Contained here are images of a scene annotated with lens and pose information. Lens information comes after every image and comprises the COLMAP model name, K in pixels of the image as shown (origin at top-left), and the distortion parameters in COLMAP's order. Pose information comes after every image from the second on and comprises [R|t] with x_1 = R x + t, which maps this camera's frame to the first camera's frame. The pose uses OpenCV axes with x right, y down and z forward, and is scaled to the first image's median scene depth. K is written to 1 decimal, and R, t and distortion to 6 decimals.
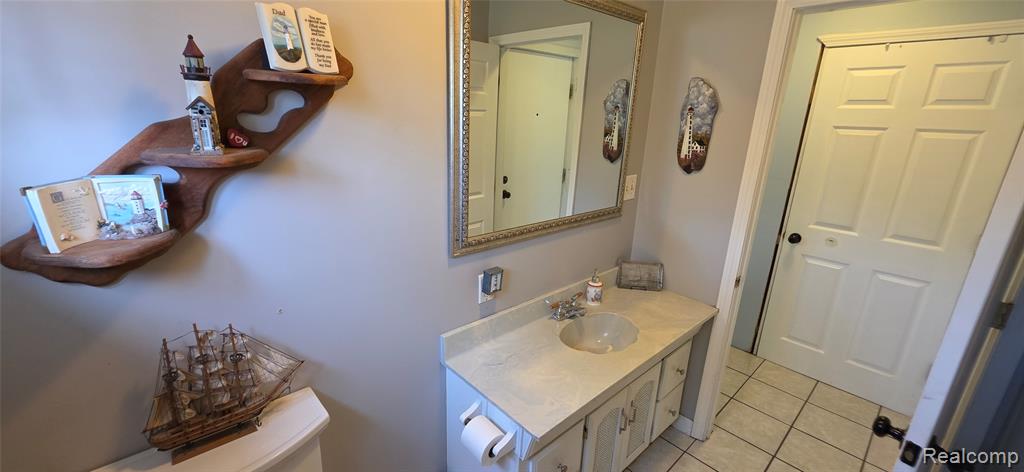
lens RADIAL K [[408.0, 0, 510.9], [0, 408.0, 236.0], [0, 0, 1]] dist [0.001742, -0.000019]
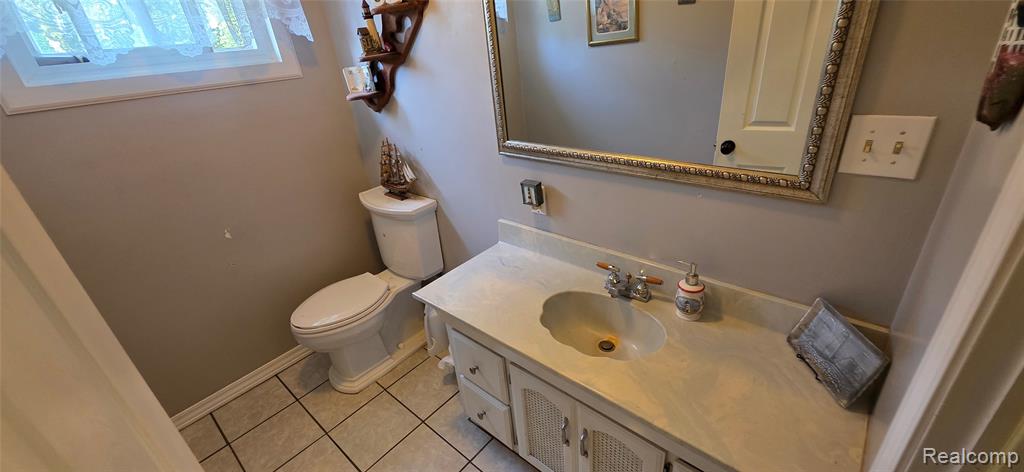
lens RADIAL K [[408.0, 0, 510.9], [0, 408.0, 236.0], [0, 0, 1]] dist [0.001742, -0.000019]
pose [[0.095296, 0.401565, -0.910859, 0.901429], [-0.197122, 0.904516, 0.378145, -0.161253], [0.975736, 0.143515, 0.165354, 0.806383]]
